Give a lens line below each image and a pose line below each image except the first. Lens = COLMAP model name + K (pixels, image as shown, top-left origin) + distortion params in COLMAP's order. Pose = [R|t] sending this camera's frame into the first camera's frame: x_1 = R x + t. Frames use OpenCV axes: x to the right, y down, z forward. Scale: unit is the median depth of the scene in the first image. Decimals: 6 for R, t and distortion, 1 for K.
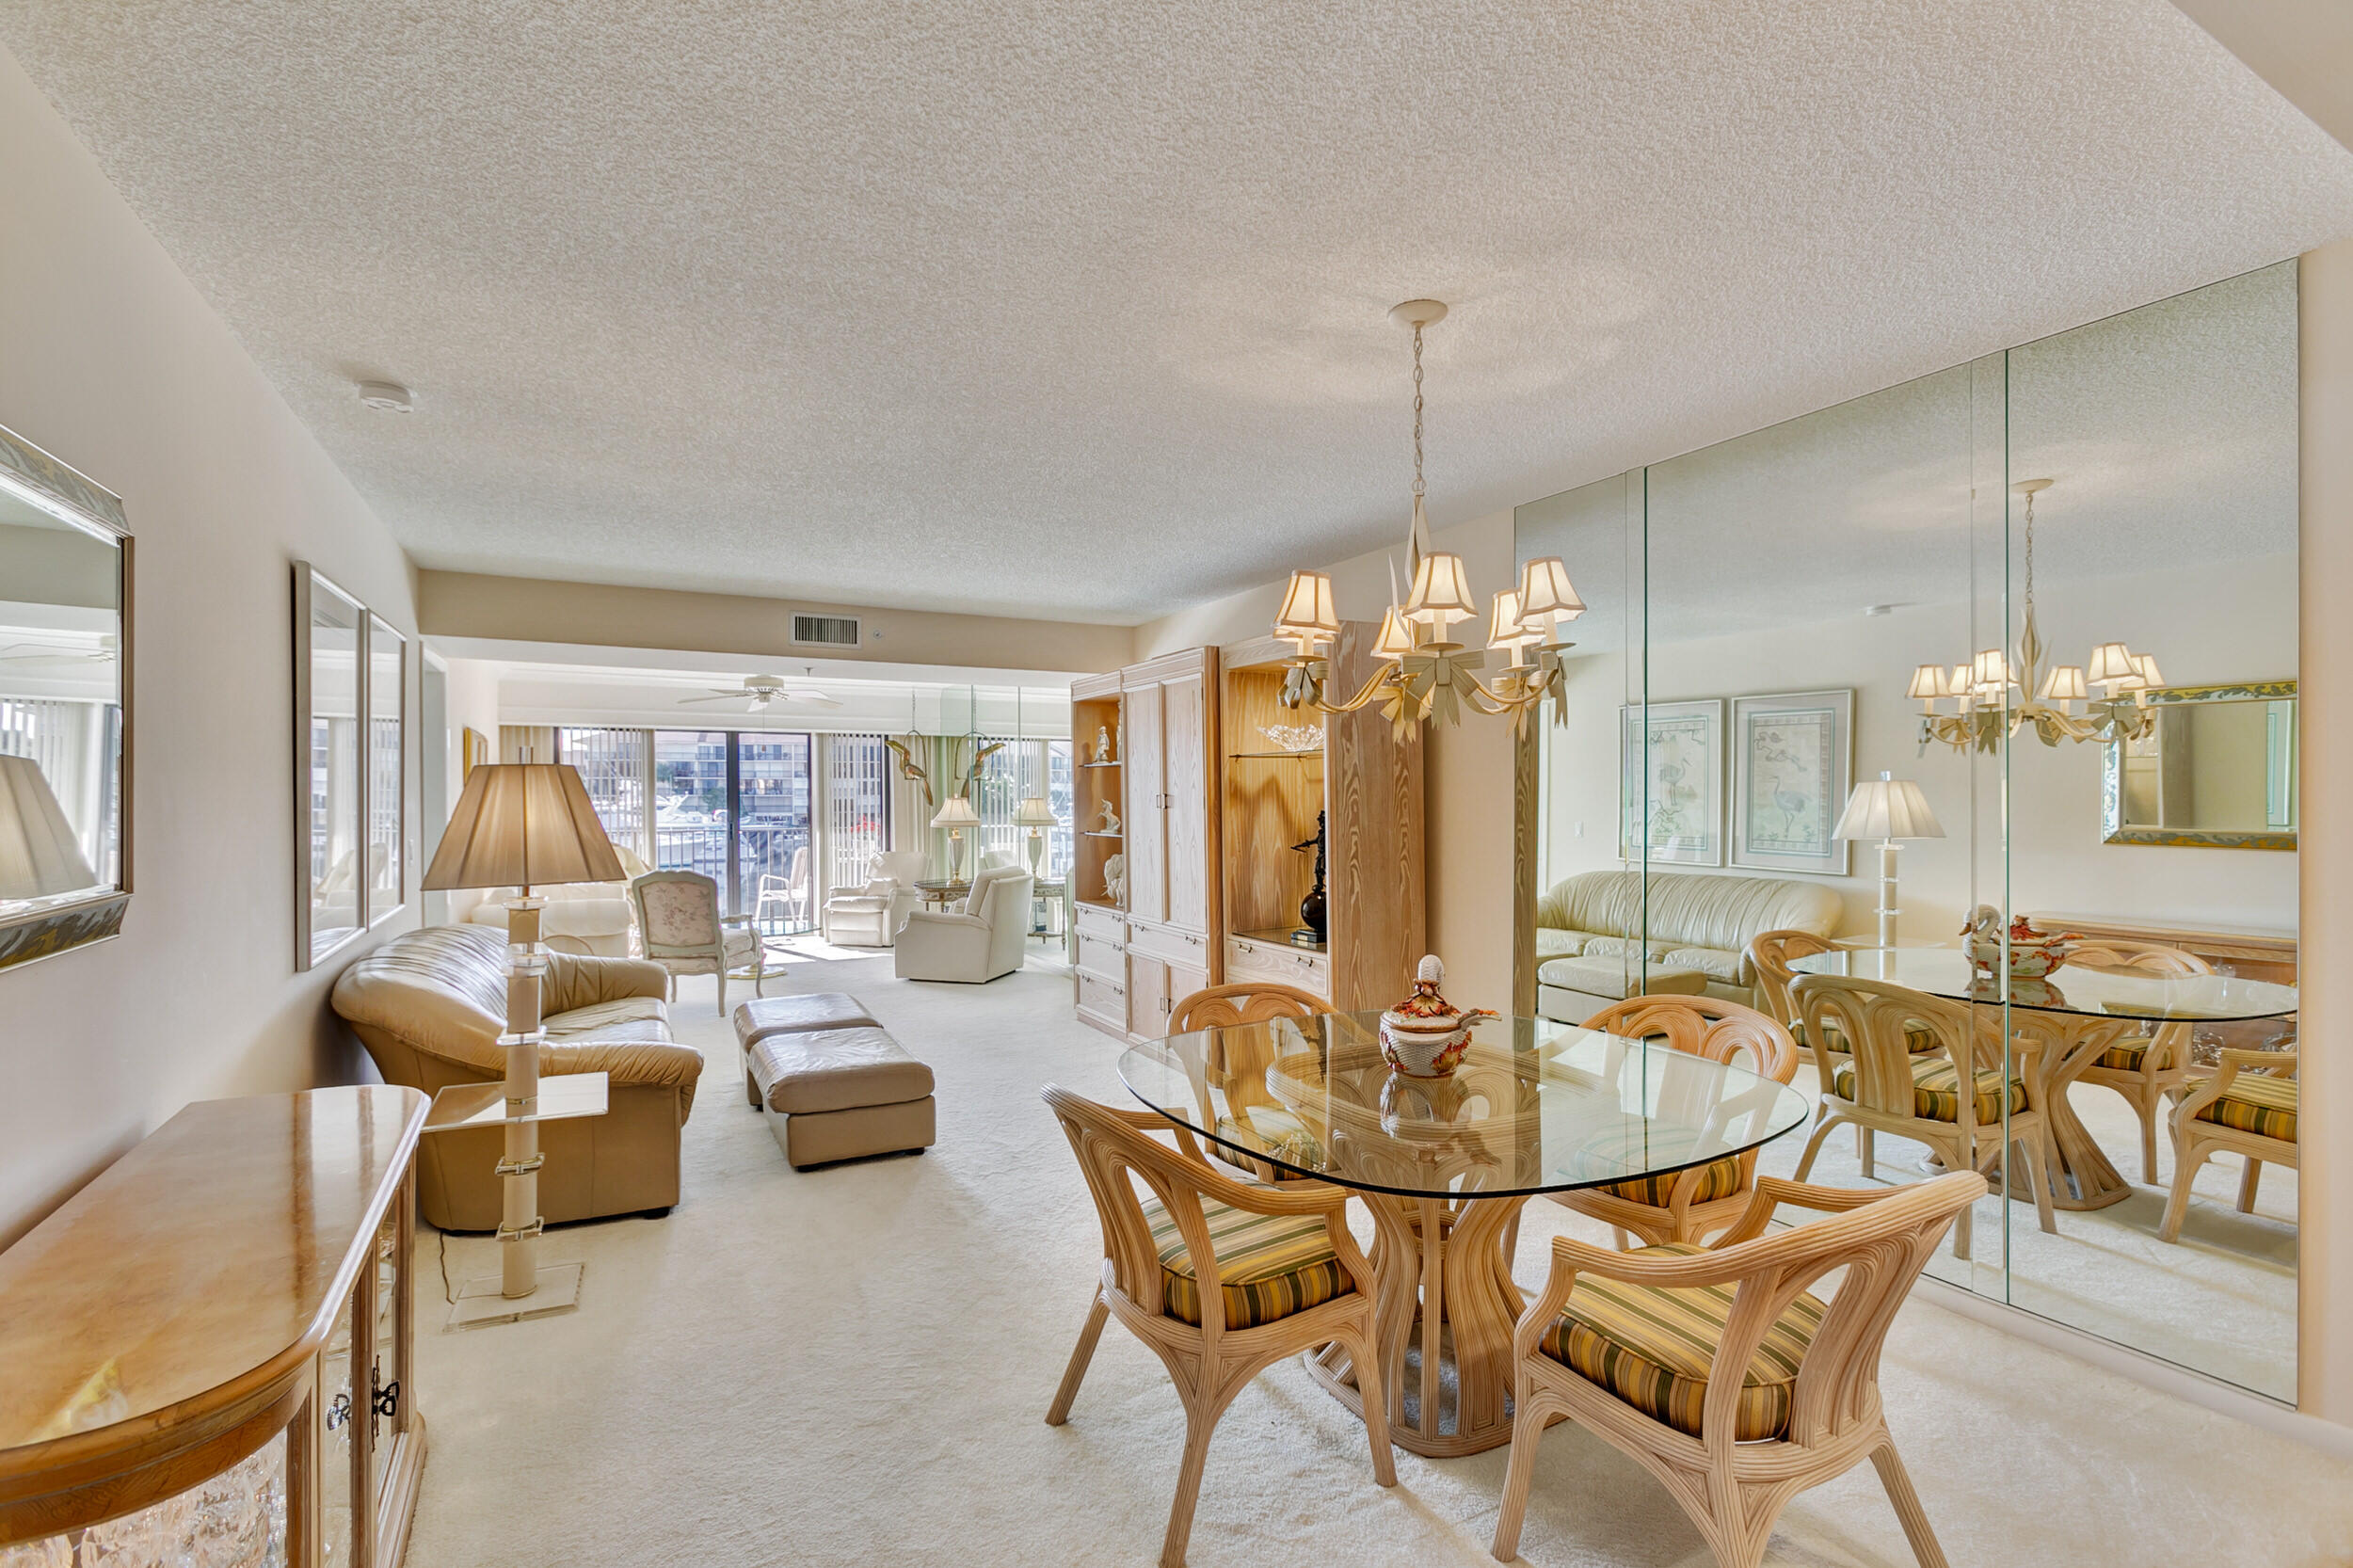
lens RADIAL K [[1063.7, 0, 1174.2], [0, 1063.7, 797.6], [0, 0, 1]] dist [-0.041849, 0.039194]
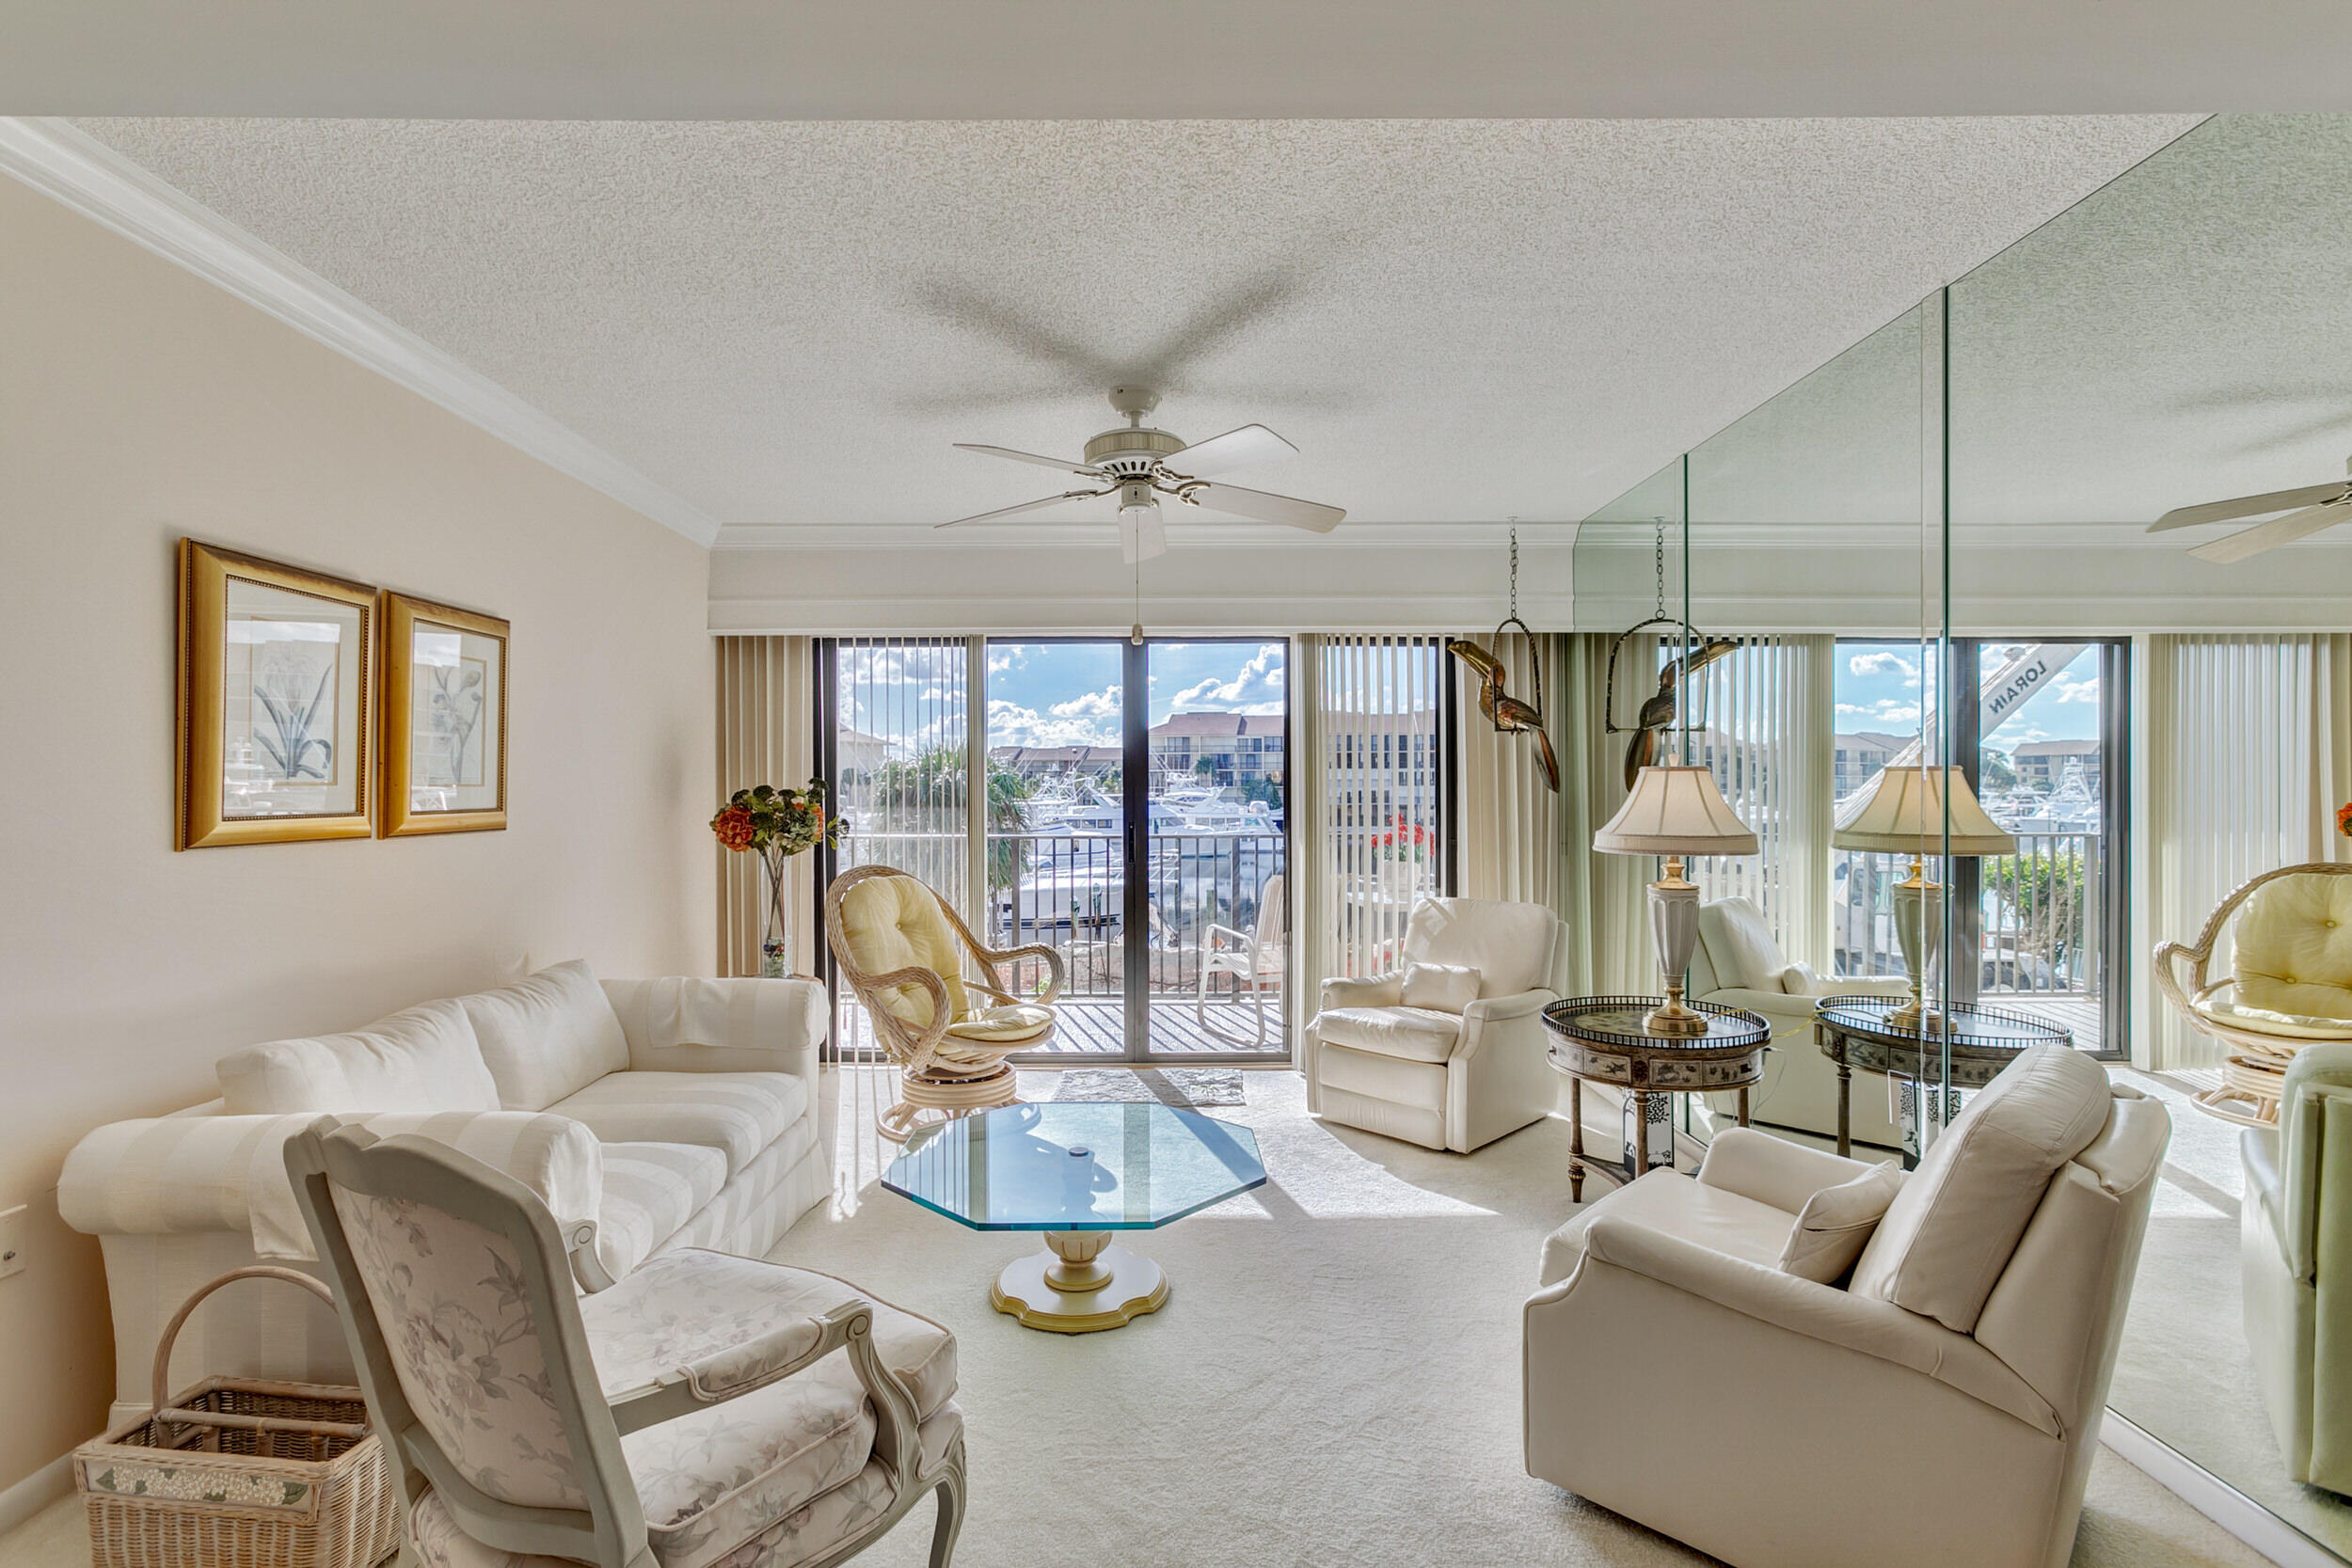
lens RADIAL K [[1063.1, 0, 1173.7], [0, 1063.1, 797.6], [0, 0, 1]] dist [-0.041849, 0.039194]
pose [[0.881709, 0.004003, -0.471776, -0.163020], [-0.000512, 0.999972, 0.007528, 0.006861], [0.471793, -0.006396, 0.881686, 0.549973]]
